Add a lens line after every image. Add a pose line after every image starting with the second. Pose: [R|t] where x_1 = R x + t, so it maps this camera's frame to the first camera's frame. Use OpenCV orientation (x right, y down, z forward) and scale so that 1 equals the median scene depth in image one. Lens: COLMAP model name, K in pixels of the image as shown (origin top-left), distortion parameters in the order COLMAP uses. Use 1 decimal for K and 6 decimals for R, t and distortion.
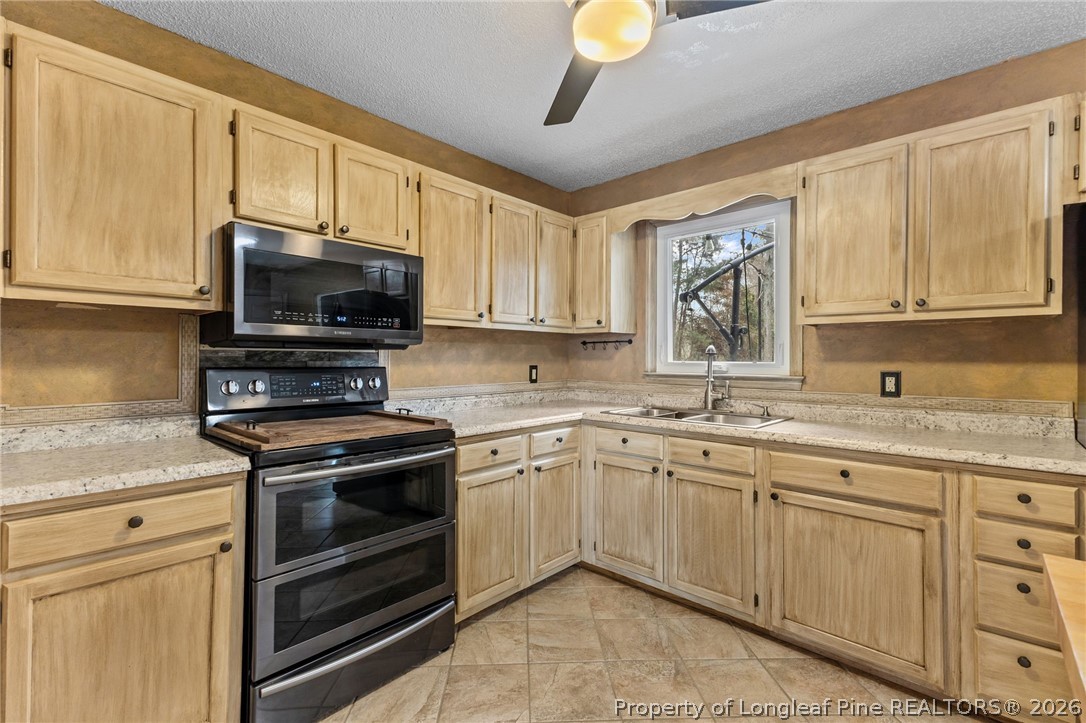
lens RADIAL K [[470.1, 0, 543.0], [0, 470.1, 361.5], [0, 0, 1]] dist [0.002484, -0.000123]
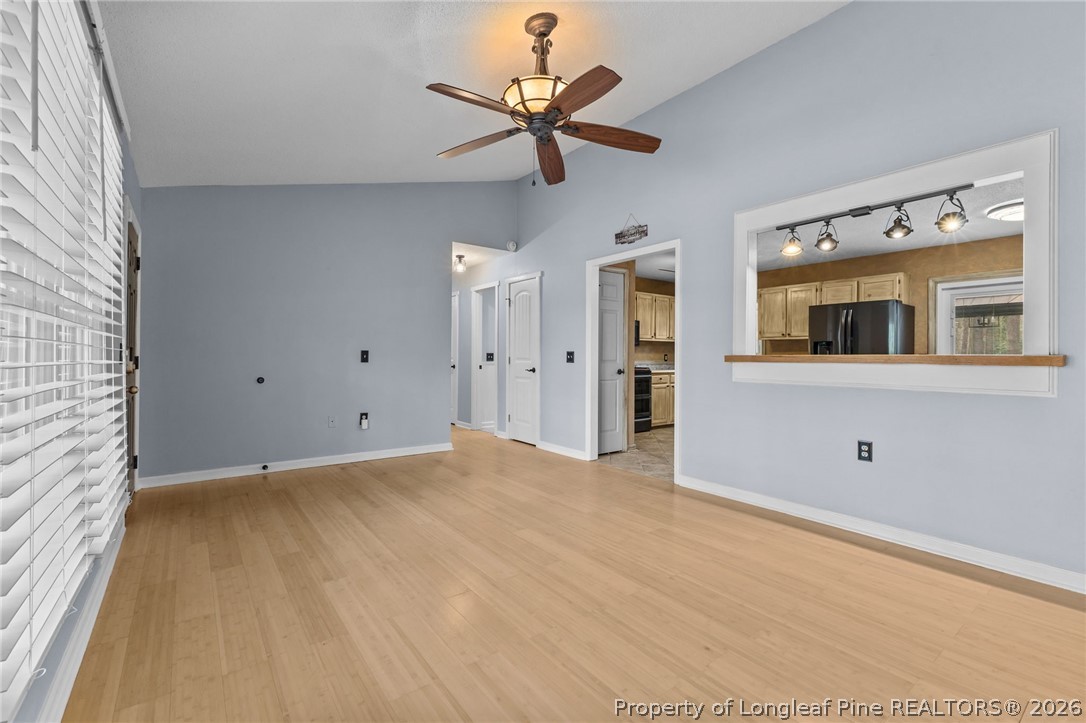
lens RADIAL K [[470.1, 0, 543.0], [0, 470.1, 361.5], [0, 0, 1]] dist [0.002484, -0.000123]
pose [[0.982165, 0.002022, -0.188010, -0.296876], [-0.001440, 0.999994, 0.003229, 0.060043], [0.188015, -0.002901, 0.982162, -2.441019]]
